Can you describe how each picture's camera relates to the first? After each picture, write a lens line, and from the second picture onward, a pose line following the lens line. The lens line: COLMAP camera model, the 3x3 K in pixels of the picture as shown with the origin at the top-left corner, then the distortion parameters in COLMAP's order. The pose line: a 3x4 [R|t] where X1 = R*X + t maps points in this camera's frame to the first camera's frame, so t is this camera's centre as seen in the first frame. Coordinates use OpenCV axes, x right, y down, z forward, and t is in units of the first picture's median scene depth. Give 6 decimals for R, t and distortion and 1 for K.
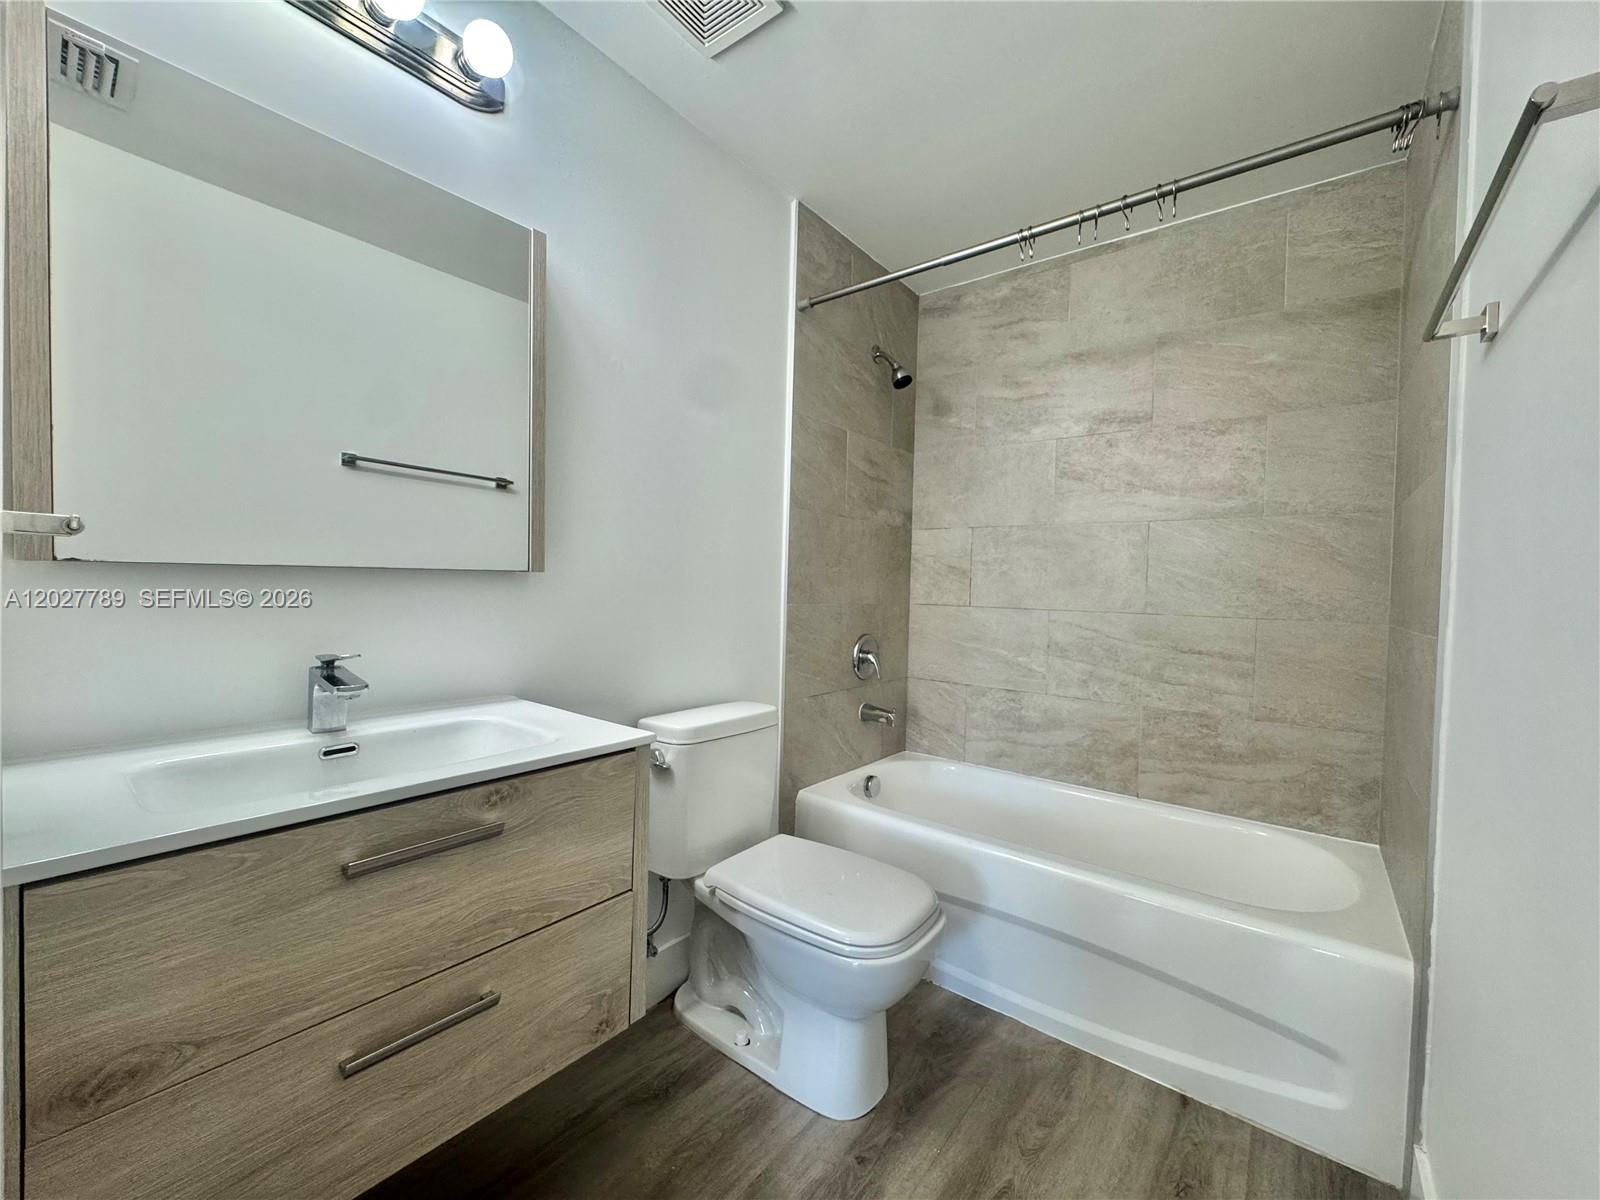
lens RADIAL K [[642.6, 0, 798.4], [0, 642.6, 599.5], [0, 0, 1]] dist [0.001236, 0.000064]
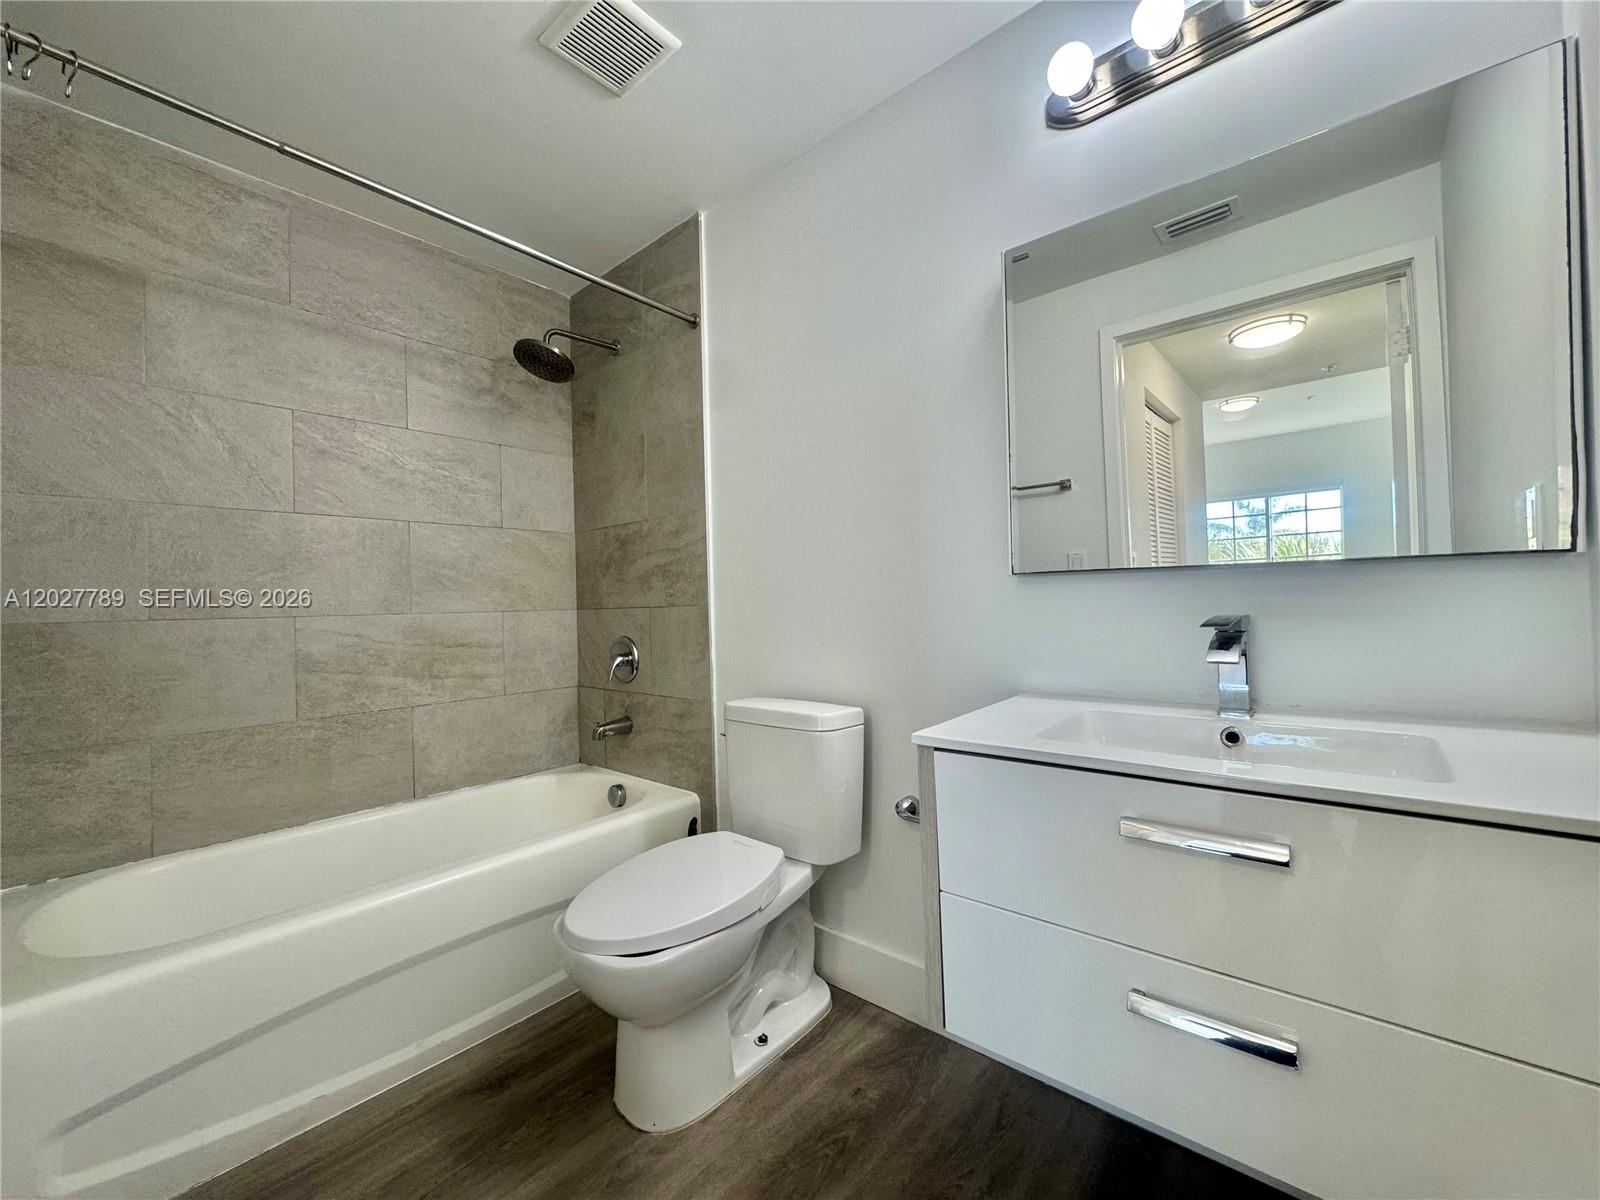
lens RADIAL K [[642.6, 0, 798.4], [0, 642.6, 599.5], [0, 0, 1]] dist [0.001236, 0.000064]
pose [[0.045344, -0.016627, 0.998833, -0.443753], [0.052373, 0.998526, 0.014244, 0.018613], [-0.997598, 0.051666, 0.046148, 0.364604]]
